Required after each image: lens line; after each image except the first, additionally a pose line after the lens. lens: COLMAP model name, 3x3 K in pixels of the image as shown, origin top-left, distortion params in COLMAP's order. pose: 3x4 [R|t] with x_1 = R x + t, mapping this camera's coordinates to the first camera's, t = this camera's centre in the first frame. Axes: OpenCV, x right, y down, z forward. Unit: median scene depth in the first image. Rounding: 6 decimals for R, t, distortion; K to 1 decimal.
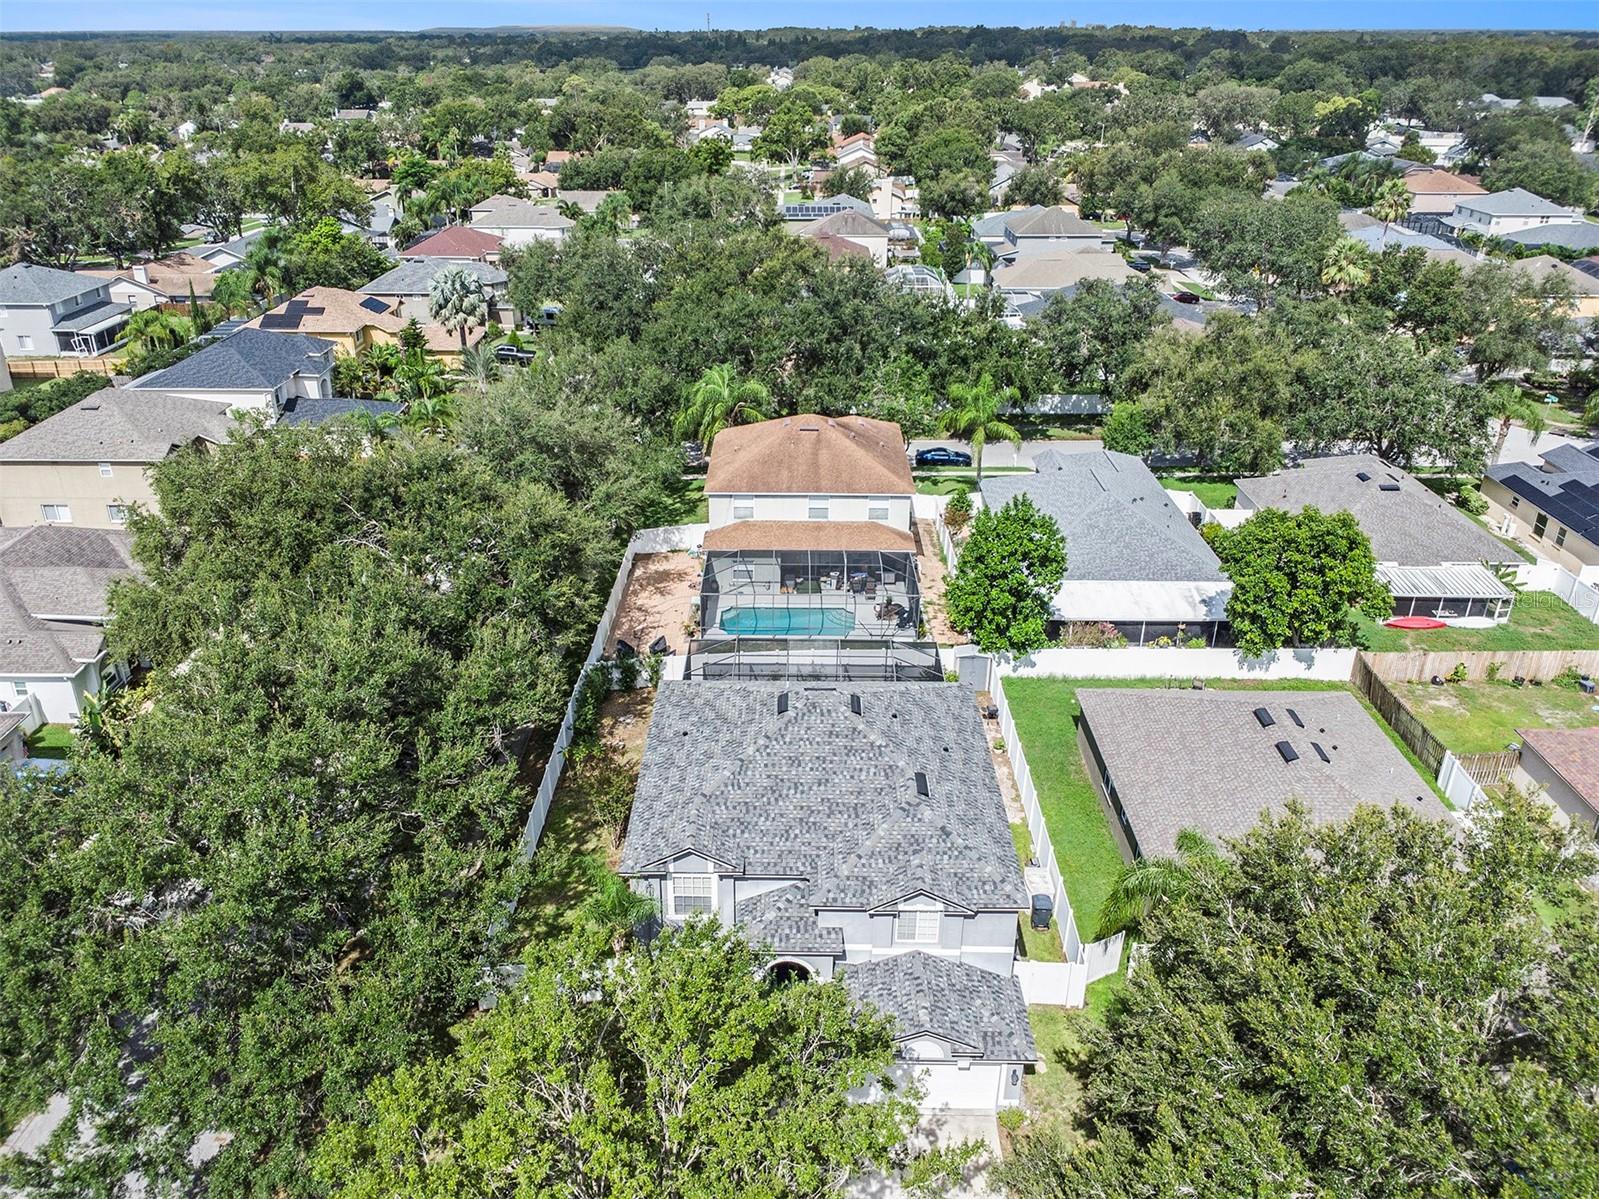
lens RADIAL K [[1215.1, 0, 805.0], [0, 1215.1, 599.0], [0, 0, 1]] dist [0.006736, 0.001354]
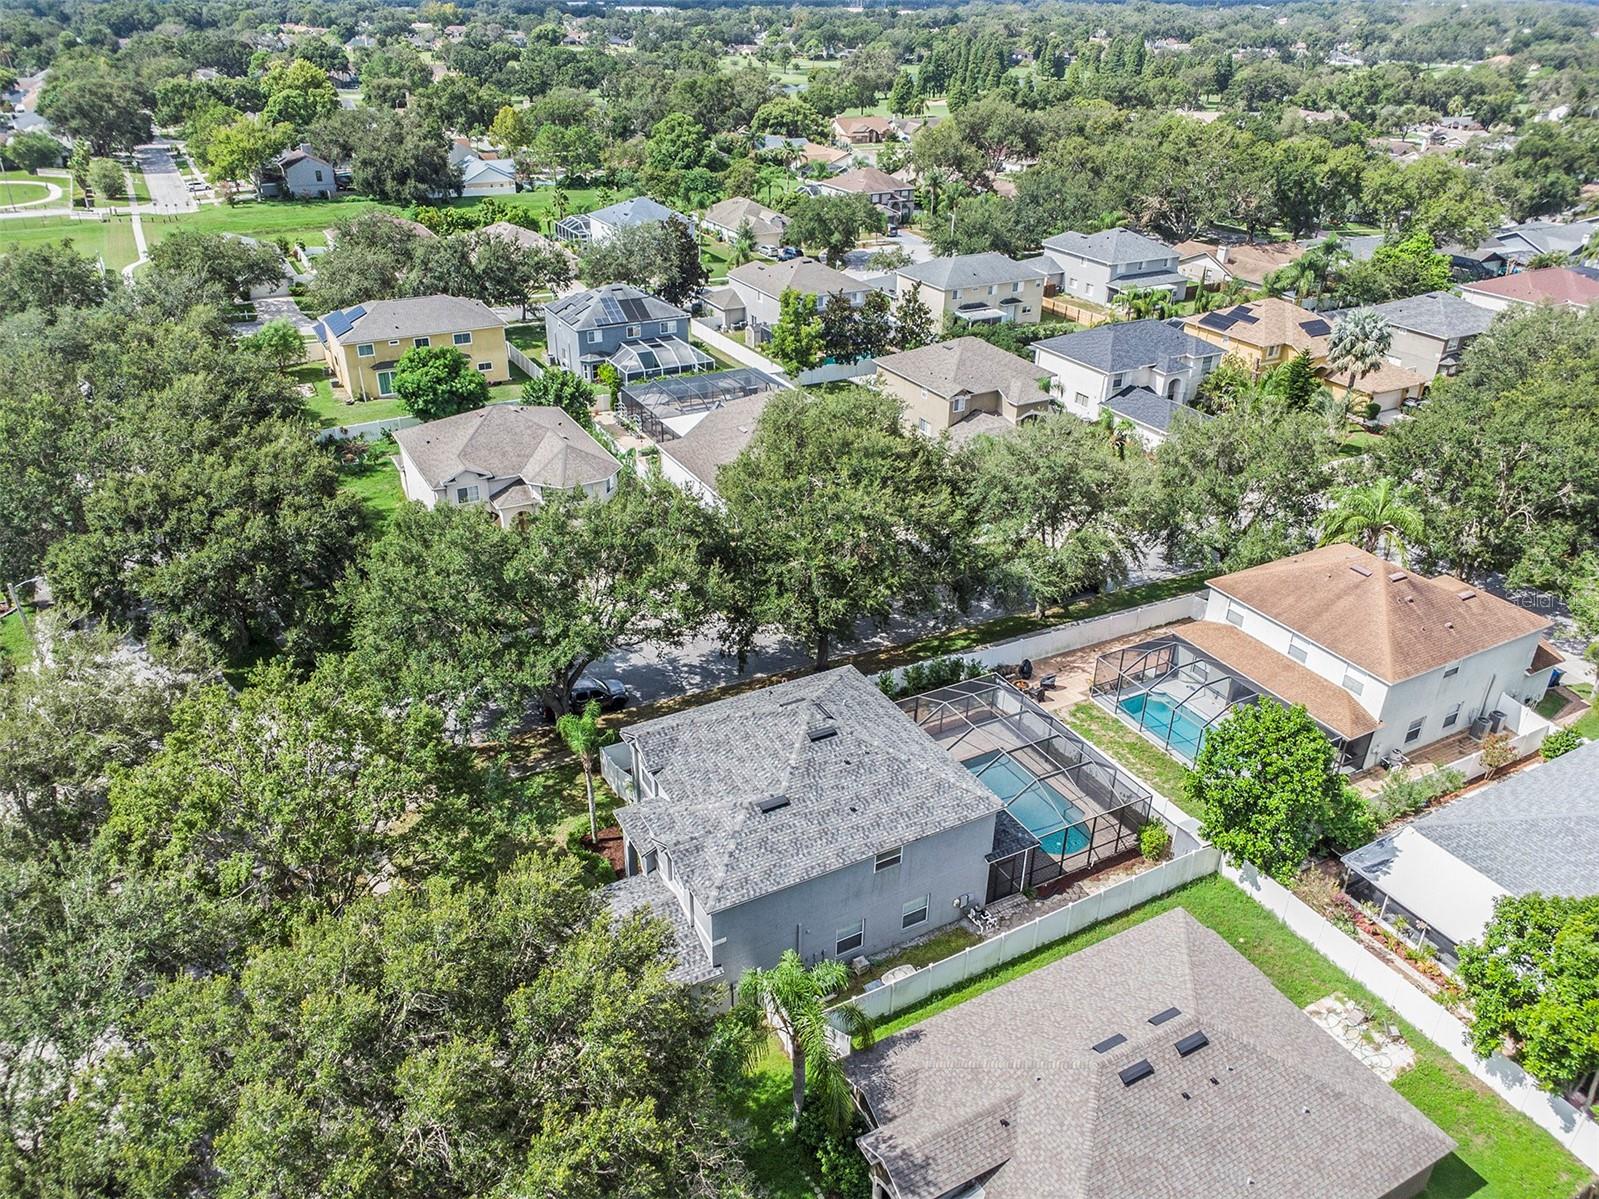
lens RADIAL K [[1215.1, 0, 797.7], [0, 1215.1, 596.4], [0, 0, 1]] dist [0.006736, 0.001354]
pose [[0.489427, 0.410938, -0.769150, 0.500181], [-0.389145, 0.892238, 0.229079, -0.167442], [0.780402, 0.187193, 0.596599, 0.145571]]
